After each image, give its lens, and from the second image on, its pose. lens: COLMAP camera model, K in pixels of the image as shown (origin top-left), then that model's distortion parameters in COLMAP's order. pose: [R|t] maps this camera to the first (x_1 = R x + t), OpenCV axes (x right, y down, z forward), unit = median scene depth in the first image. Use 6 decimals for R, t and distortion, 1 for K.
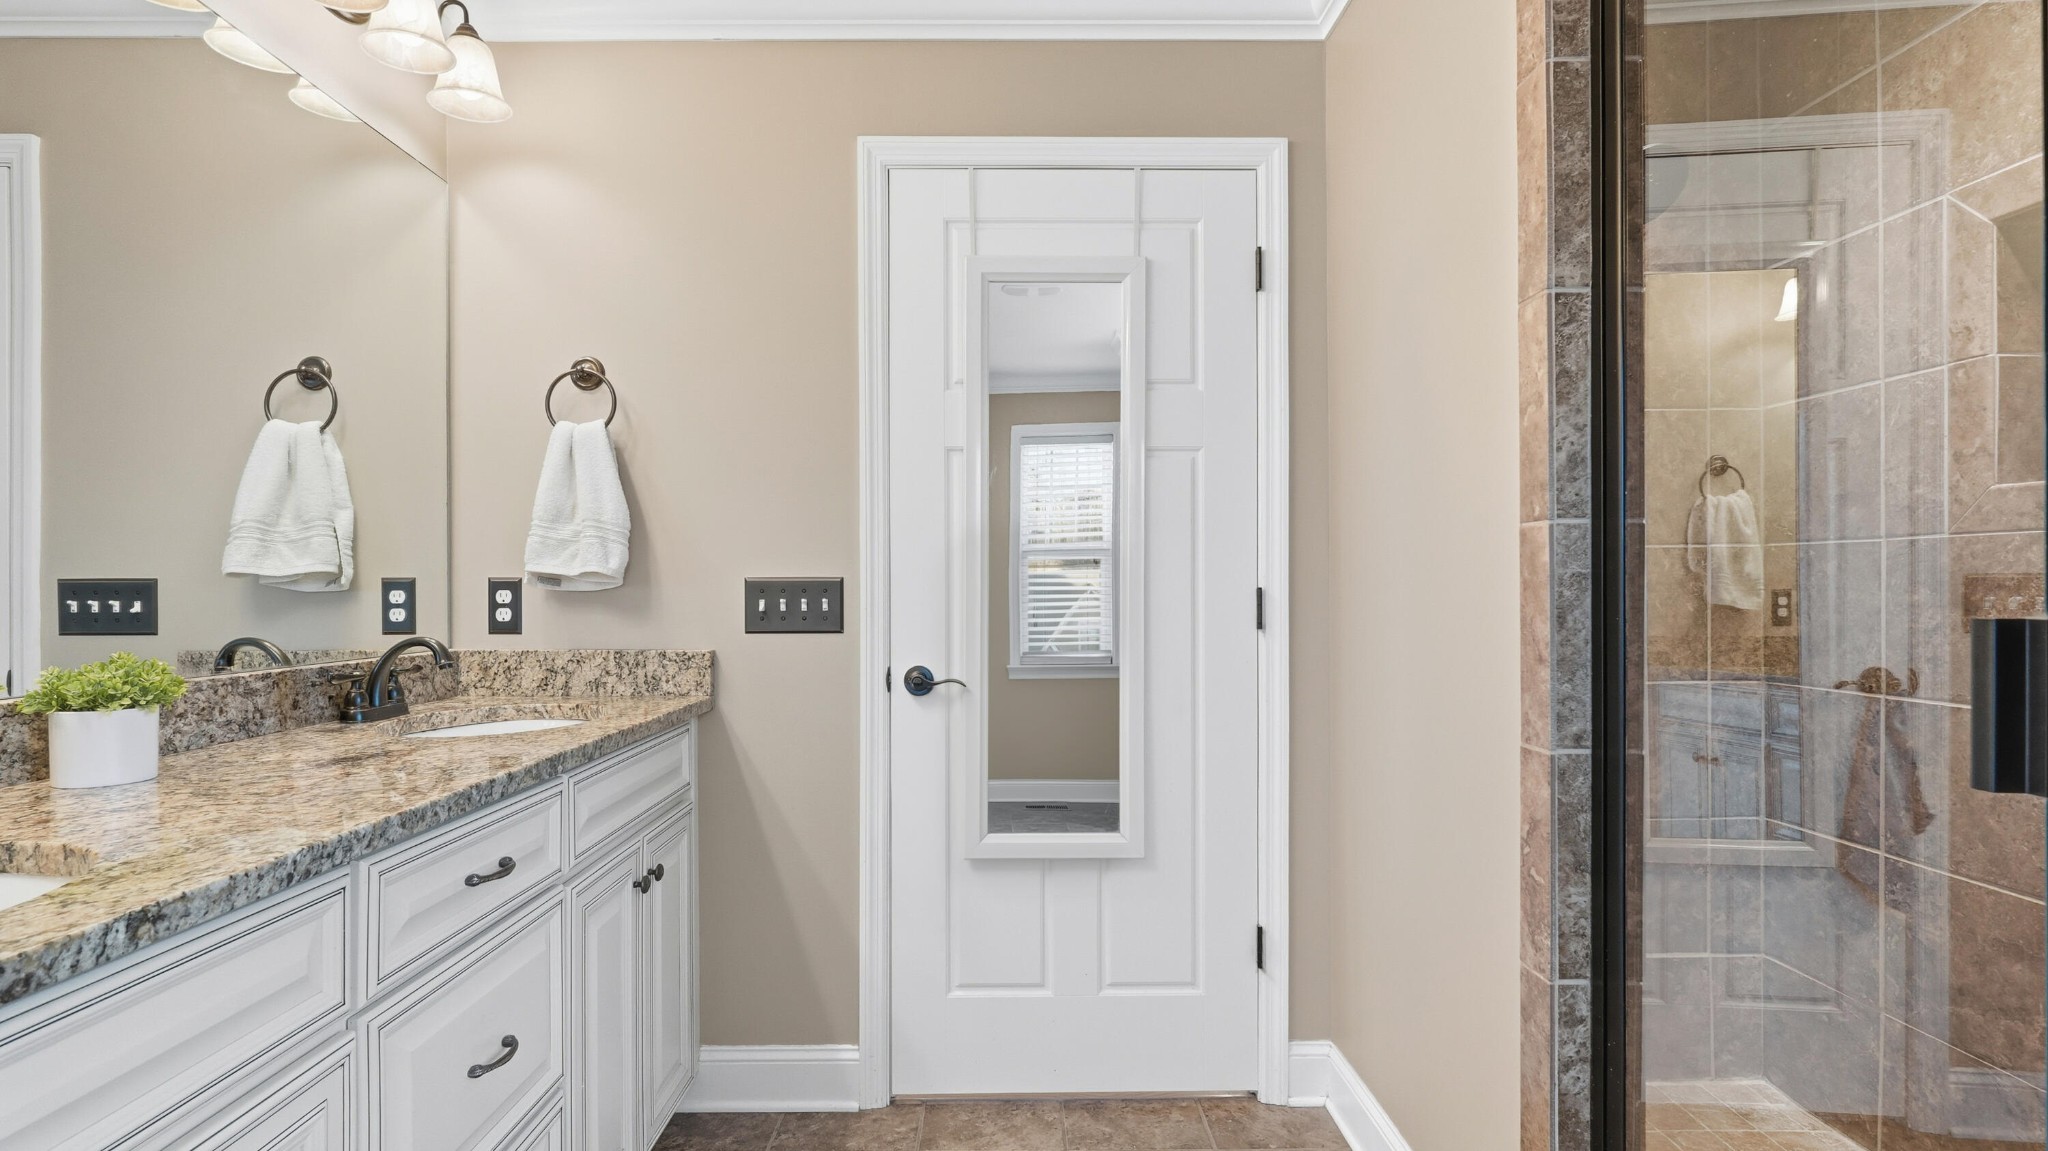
lens RADIAL K [[964.6, 0, 1019.3], [0, 964.6, 584.9], [0, 0, 1]] dist [-0.004255, -0.000340]
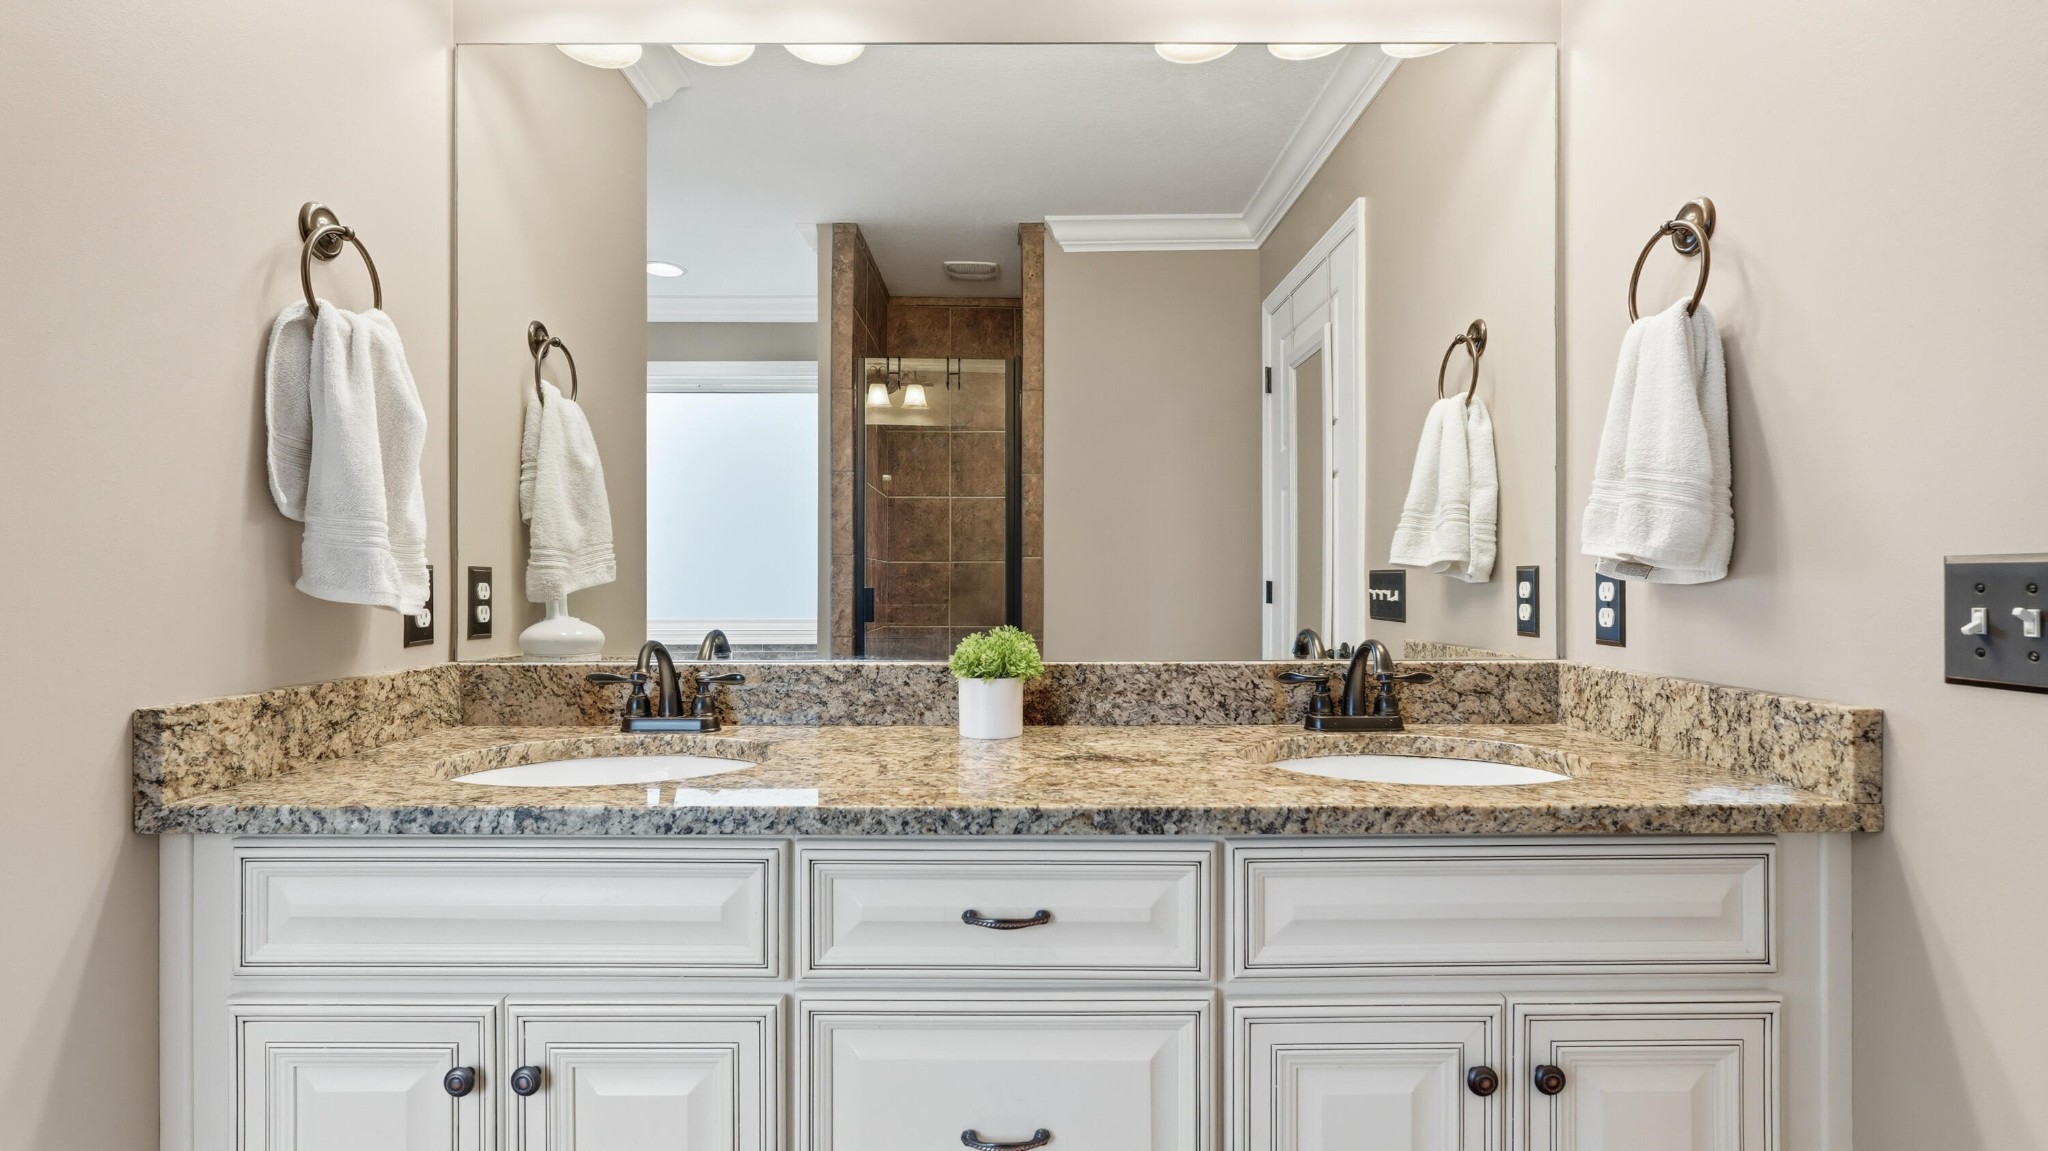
lens RADIAL K [[964.6, 0, 1023.8], [0, 964.6, 577.0], [0, 0, 1]] dist [-0.004255, -0.000340]
pose [[-0.015836, 0.000451, -0.999875, 0.170567], [0.004956, 0.999988, 0.000373, -0.000579], [0.999862, -0.004950, -0.015838, 0.595165]]
